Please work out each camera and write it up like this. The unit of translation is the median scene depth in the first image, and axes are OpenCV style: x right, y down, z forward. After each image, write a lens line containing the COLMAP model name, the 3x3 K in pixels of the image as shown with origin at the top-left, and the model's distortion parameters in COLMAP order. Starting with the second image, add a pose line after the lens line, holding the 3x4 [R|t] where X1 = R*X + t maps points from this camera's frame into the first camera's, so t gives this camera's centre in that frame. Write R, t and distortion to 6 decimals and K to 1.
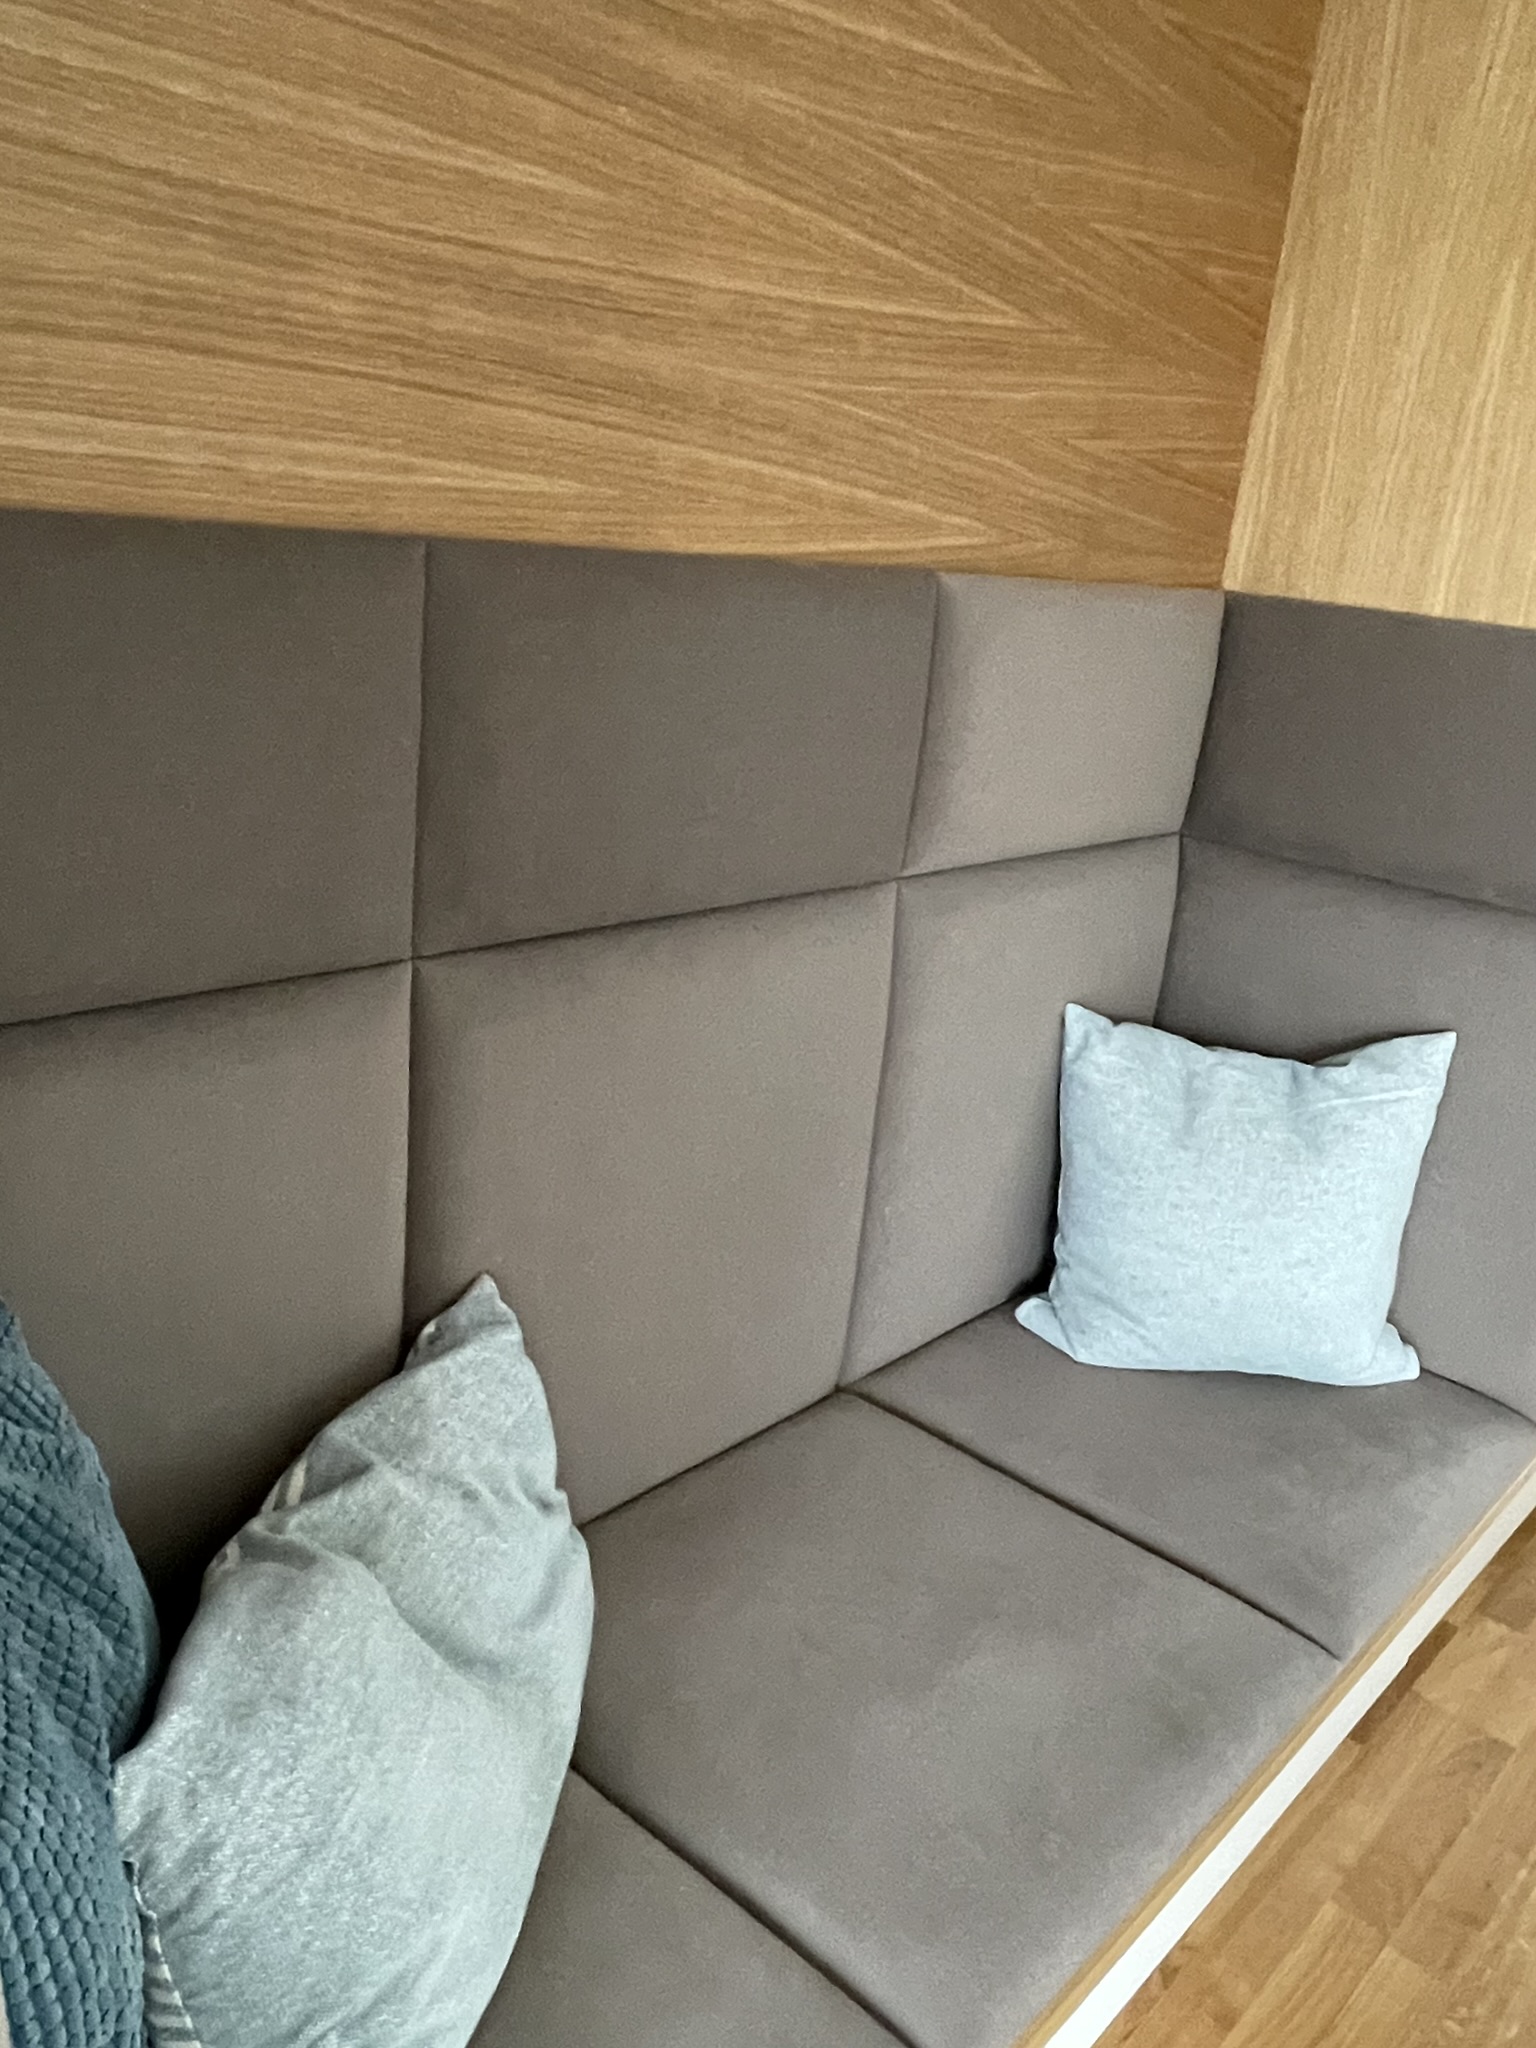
lens RADIAL K [[1631.4, 0, 784.4], [0, 1631.4, 1028.3], [0, 0, 1]] dist [-0.009134, -0.011078]
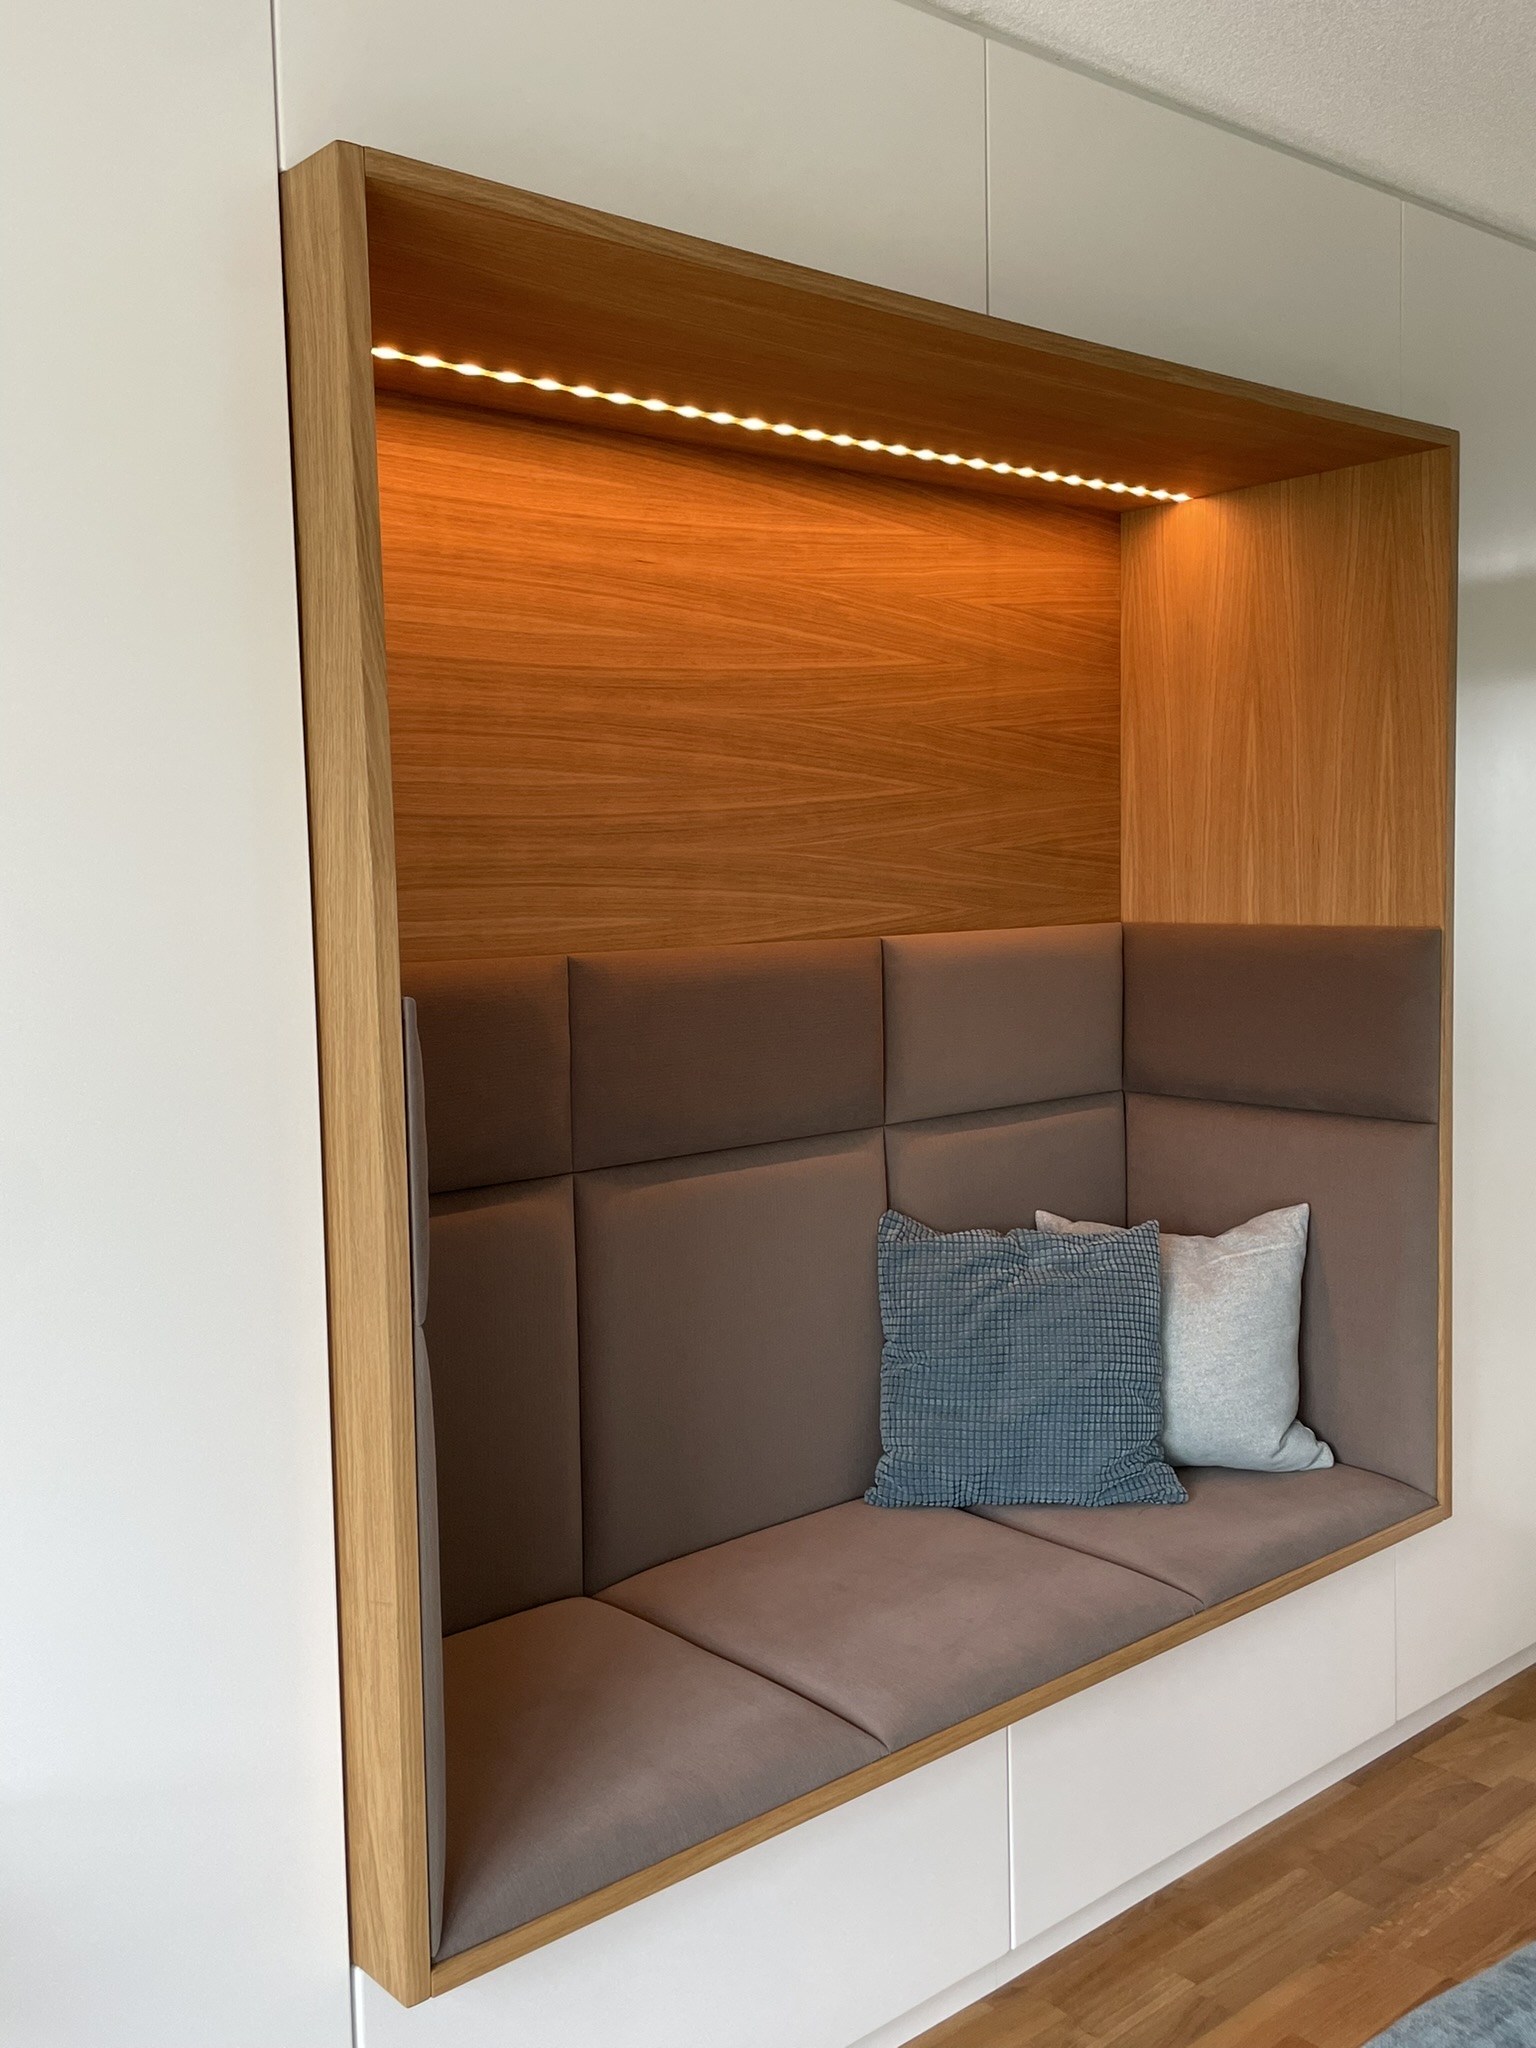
lens RADIAL K [[1833.6, 0, 763.6], [0, 1833.6, 1020.1], [0, 0, 1]] dist [0.005326, -0.007430]
pose [[0.982003, -0.105212, -0.156847, 0.266470], [0.066907, 0.970402, -0.232043, 0.232768], [0.176618, 0.217373, 0.959977, -0.815279]]
